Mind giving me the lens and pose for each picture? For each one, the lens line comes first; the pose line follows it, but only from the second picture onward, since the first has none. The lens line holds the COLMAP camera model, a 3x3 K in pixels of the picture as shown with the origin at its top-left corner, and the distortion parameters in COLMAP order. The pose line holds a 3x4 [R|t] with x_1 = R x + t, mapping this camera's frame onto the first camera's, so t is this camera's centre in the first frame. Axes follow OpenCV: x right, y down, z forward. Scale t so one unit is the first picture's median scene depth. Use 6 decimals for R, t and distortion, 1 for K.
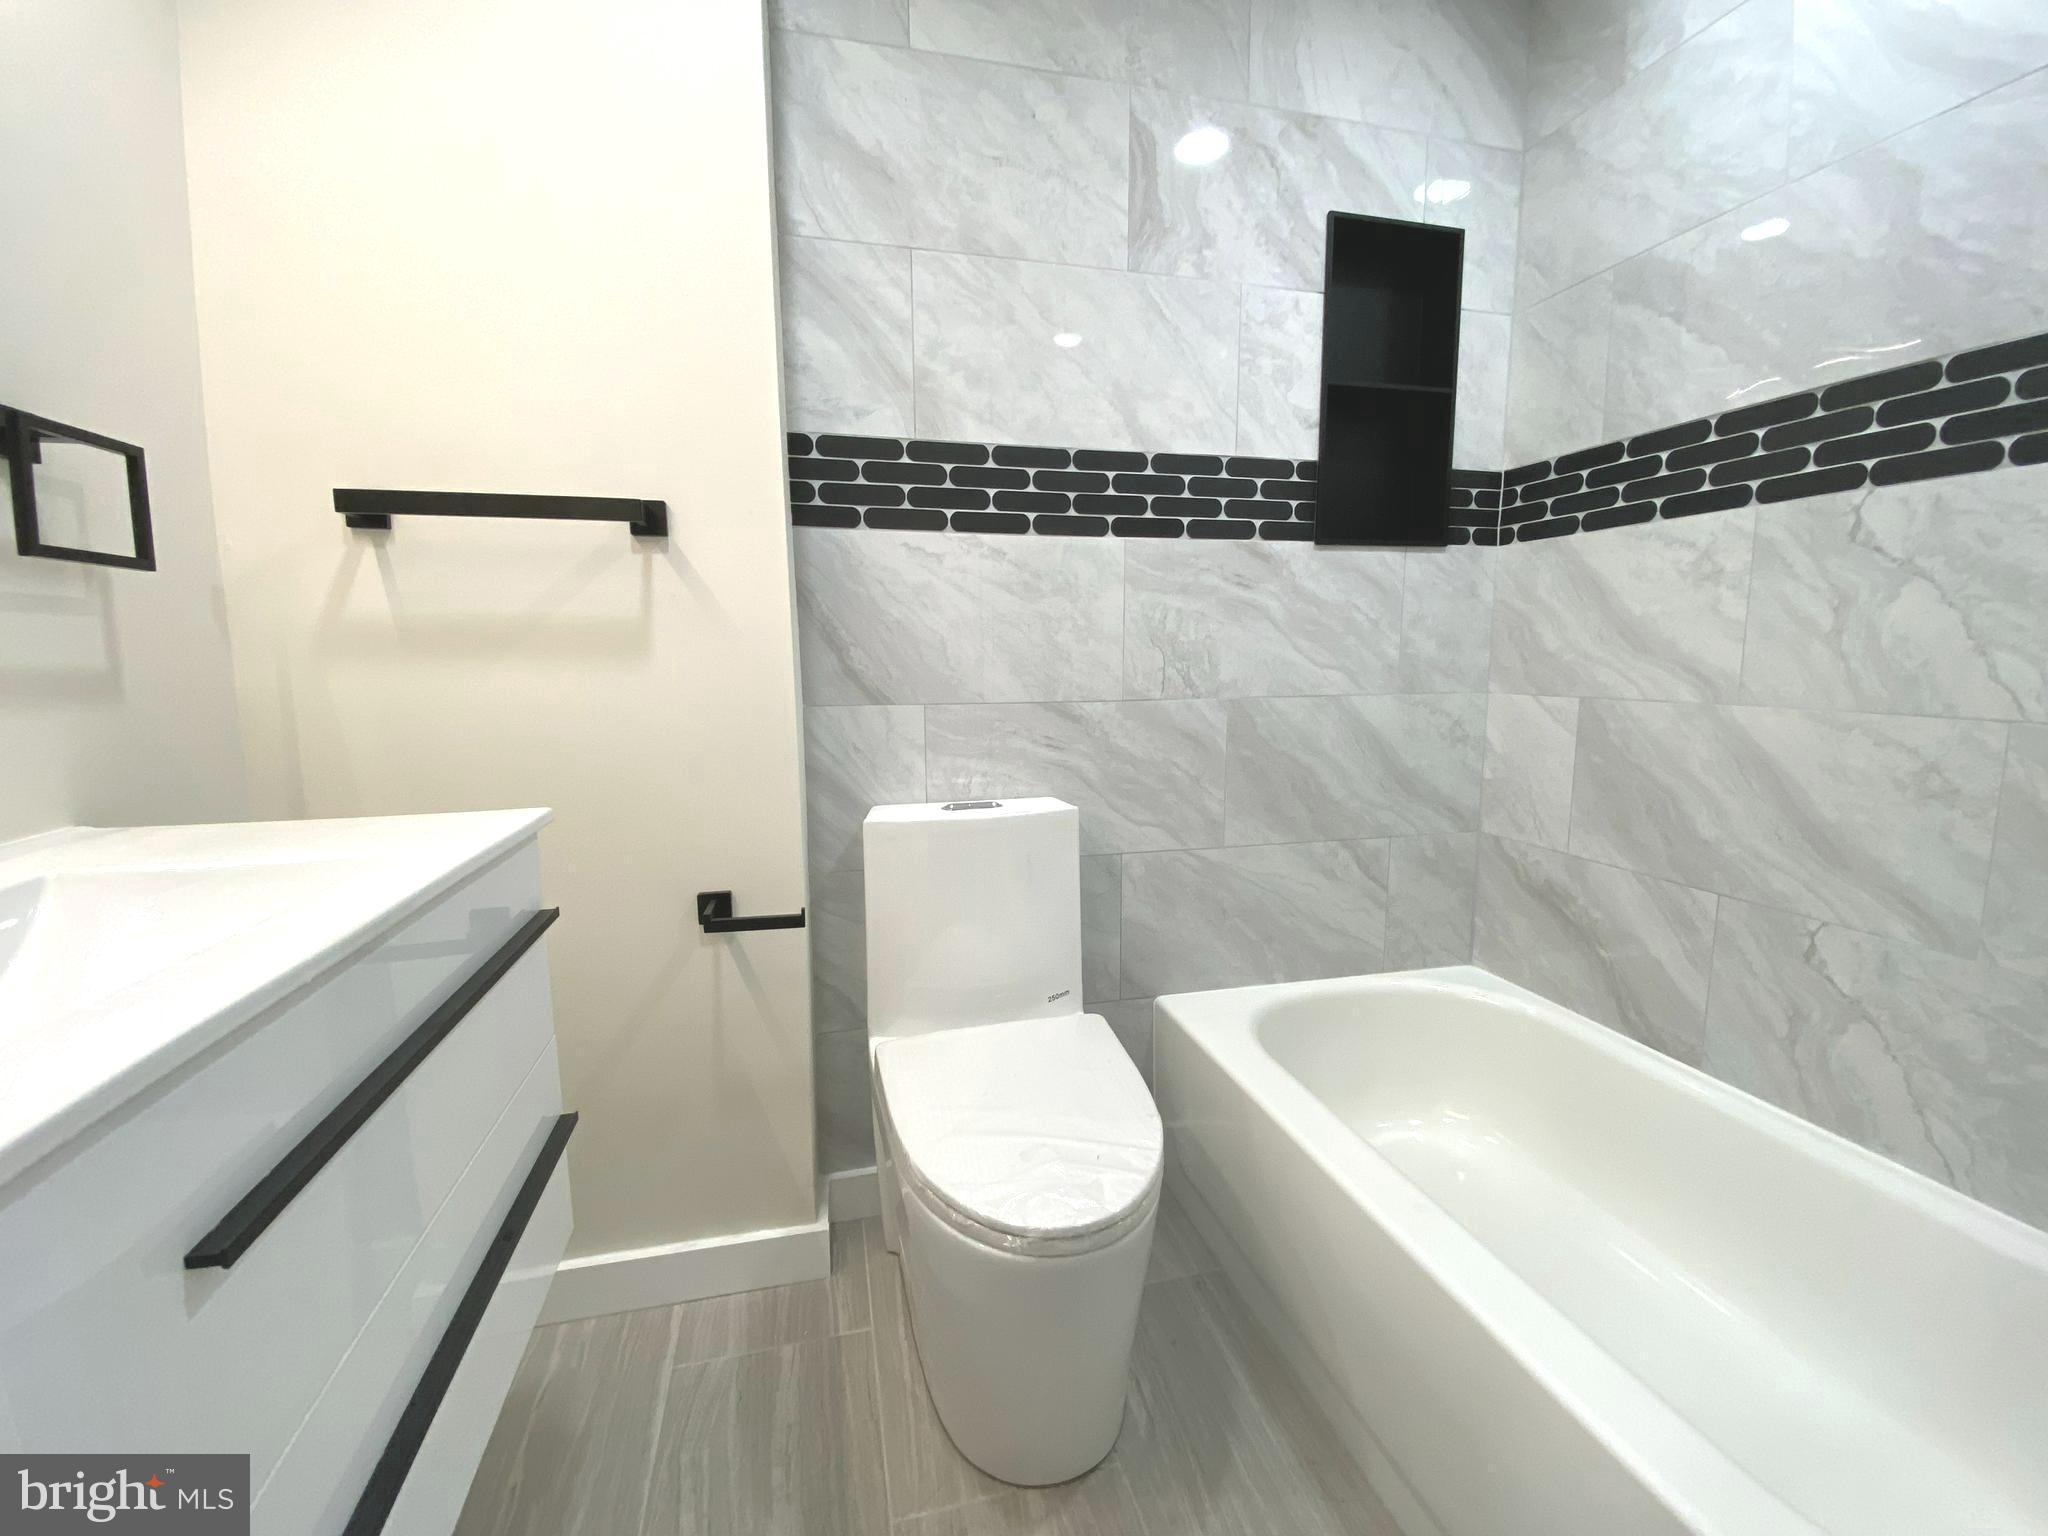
lens RADIAL K [[835.1, 0, 1016.1], [0, 835.1, 770.4], [0, 0, 1]] dist [0.003058, -0.004786]
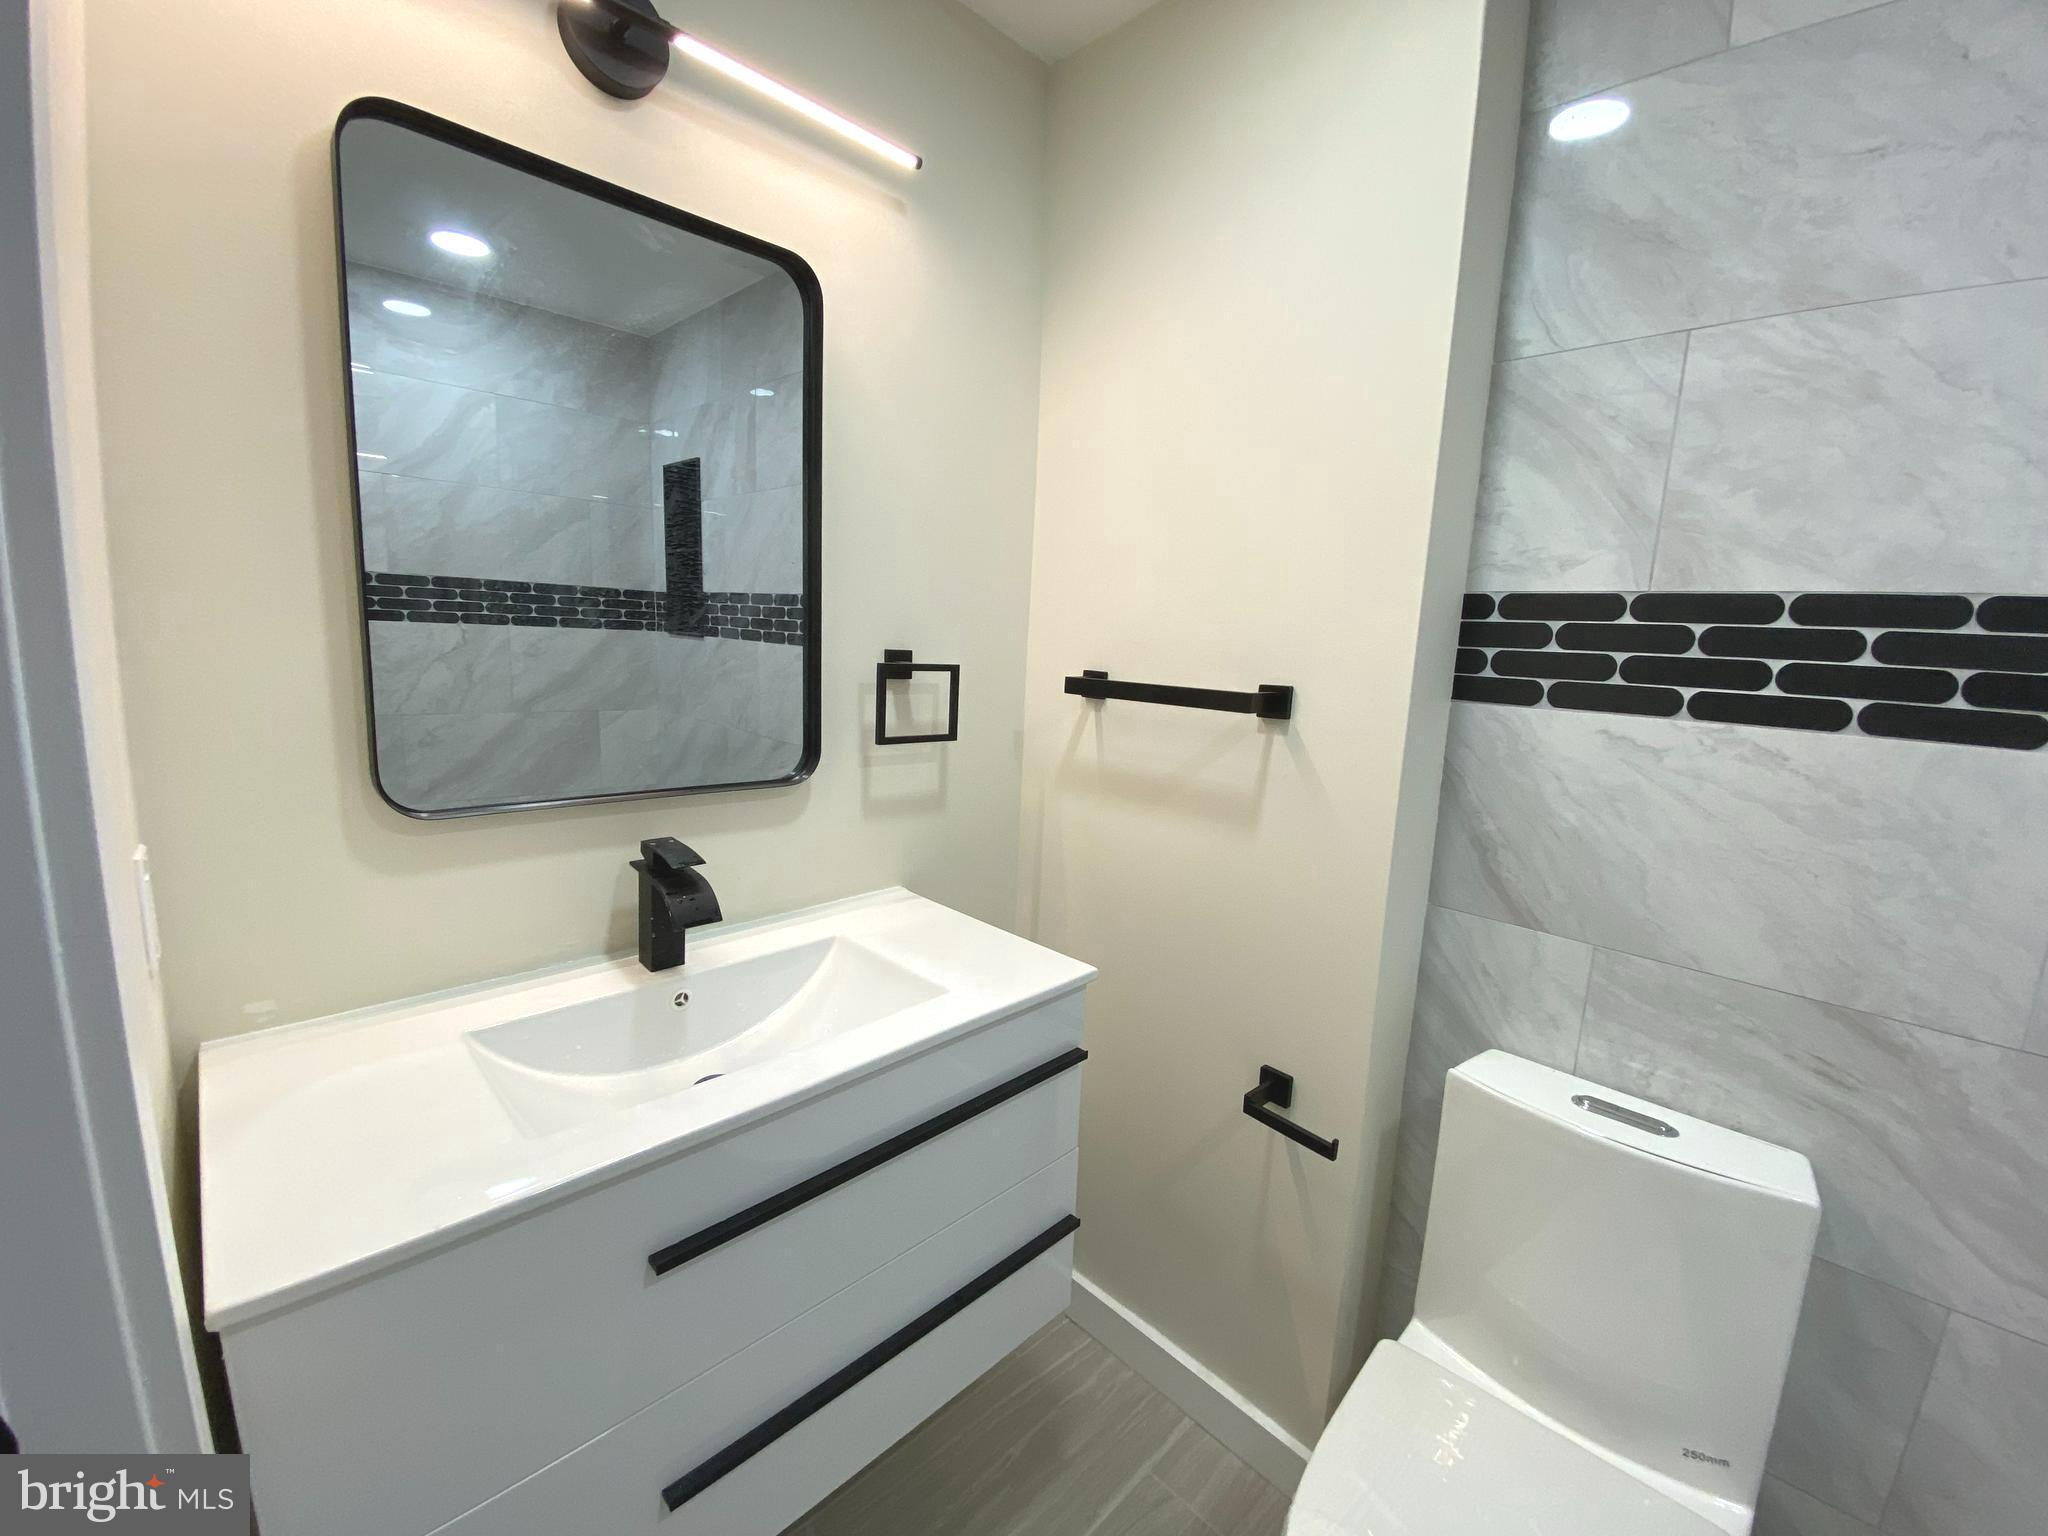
lens RADIAL K [[835.1, 0, 1017.7], [0, 835.1, 762.4], [0, 0, 1]] dist [0.003058, -0.004786]
pose [[0.506085, 0.159569, -0.847594, 0.241124], [-0.160656, 0.982978, 0.089132, -0.230140], [0.847389, 0.091063, 0.523106, 0.174253]]
